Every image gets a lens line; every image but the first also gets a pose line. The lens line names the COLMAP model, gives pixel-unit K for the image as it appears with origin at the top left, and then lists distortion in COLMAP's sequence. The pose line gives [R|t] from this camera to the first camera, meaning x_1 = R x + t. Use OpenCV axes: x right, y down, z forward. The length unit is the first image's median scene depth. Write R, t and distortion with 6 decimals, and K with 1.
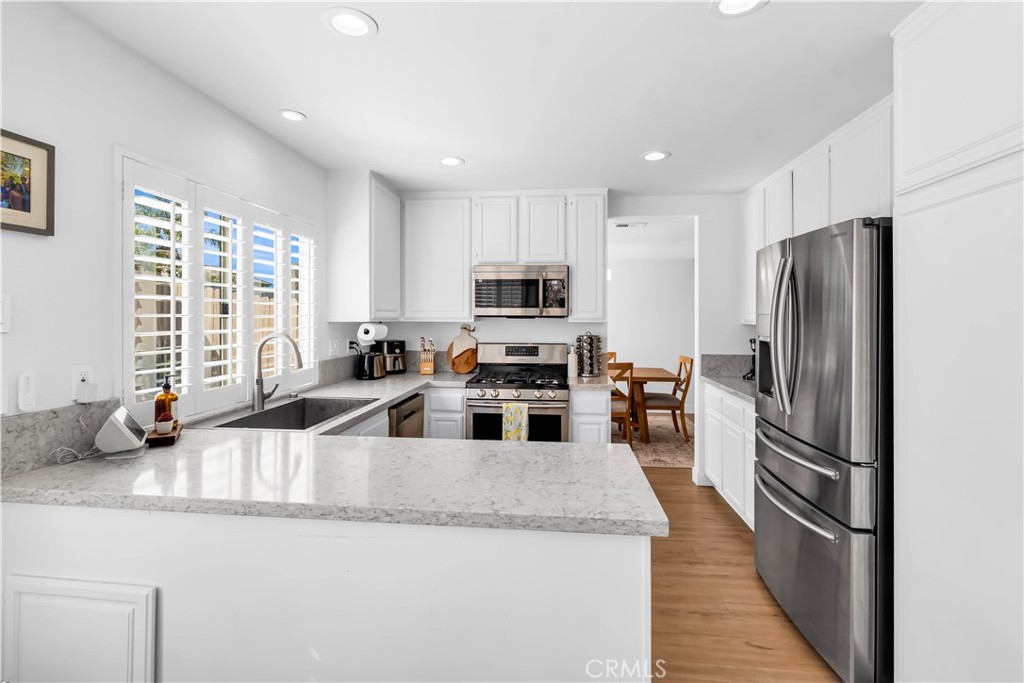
lens RADIAL K [[475.3, 0, 506.4], [0, 475.3, 313.7], [0, 0, 1]] dist [0.002818, -0.000641]
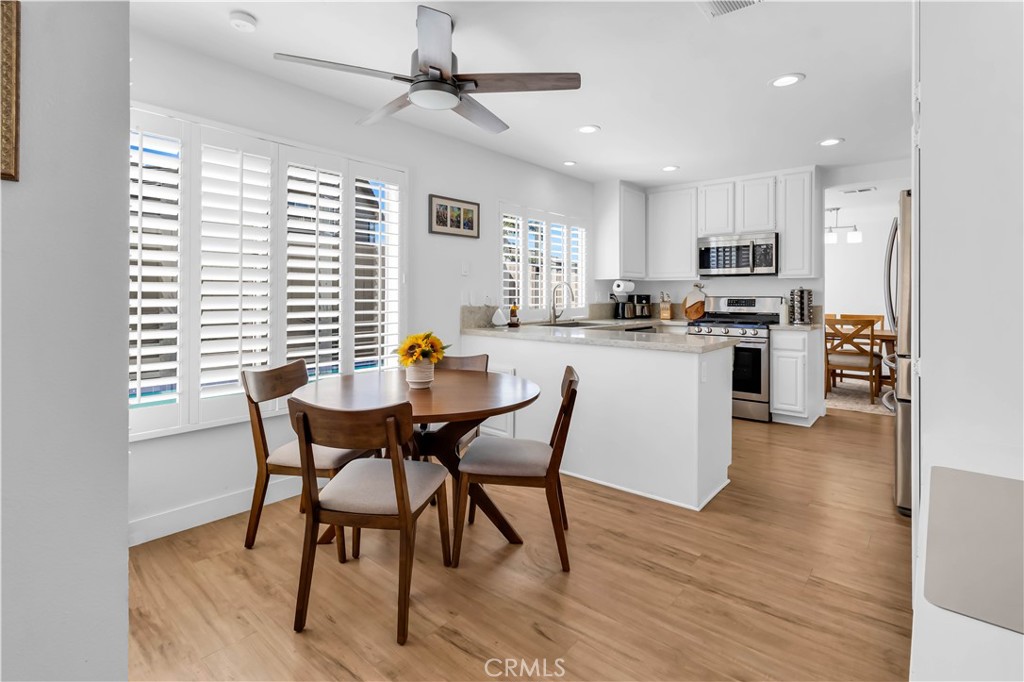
lens RADIAL K [[475.3, 0, 500.2], [0, 475.3, 293.3], [0, 0, 1]] dist [0.002818, -0.000641]
pose [[0.812755, 0.001626, -0.582603, 0.267125], [0.001245, 0.999989, 0.004527, 0.050402], [0.582604, -0.004405, 0.812744, -0.429920]]
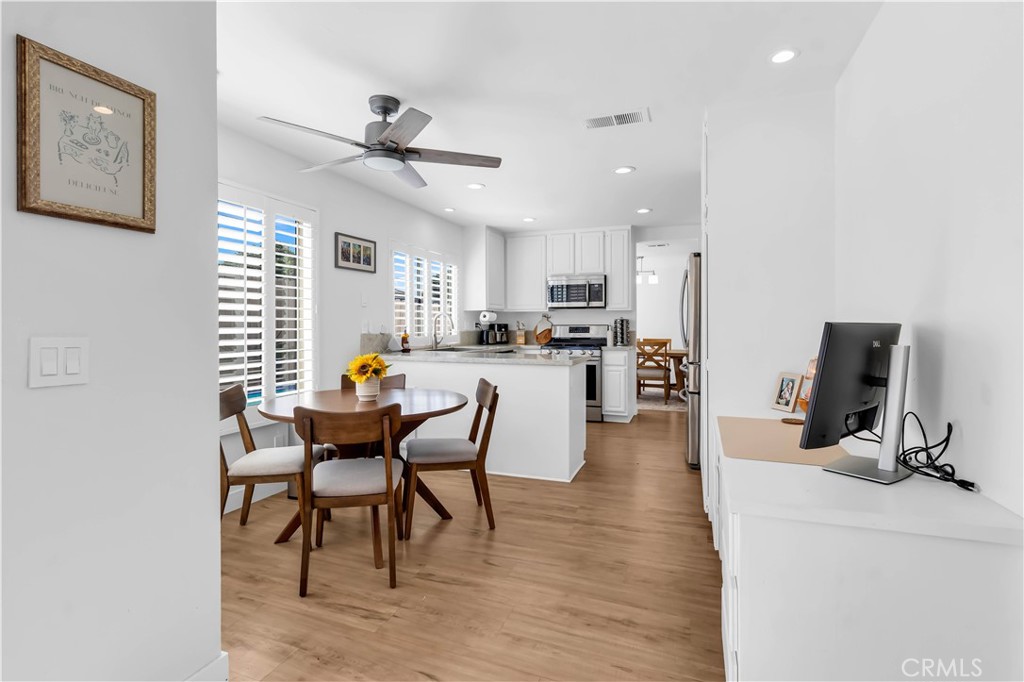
lens RADIAL K [[475.3, 0, 487.1], [0, 475.3, 322.9], [0, 0, 1]] dist [0.002818, -0.000641]
pose [[0.956386, -0.001956, -0.292100, 0.216621], [0.003165, 0.999988, 0.003665, 0.052595], [0.292090, -0.004429, 0.956381, -0.645319]]
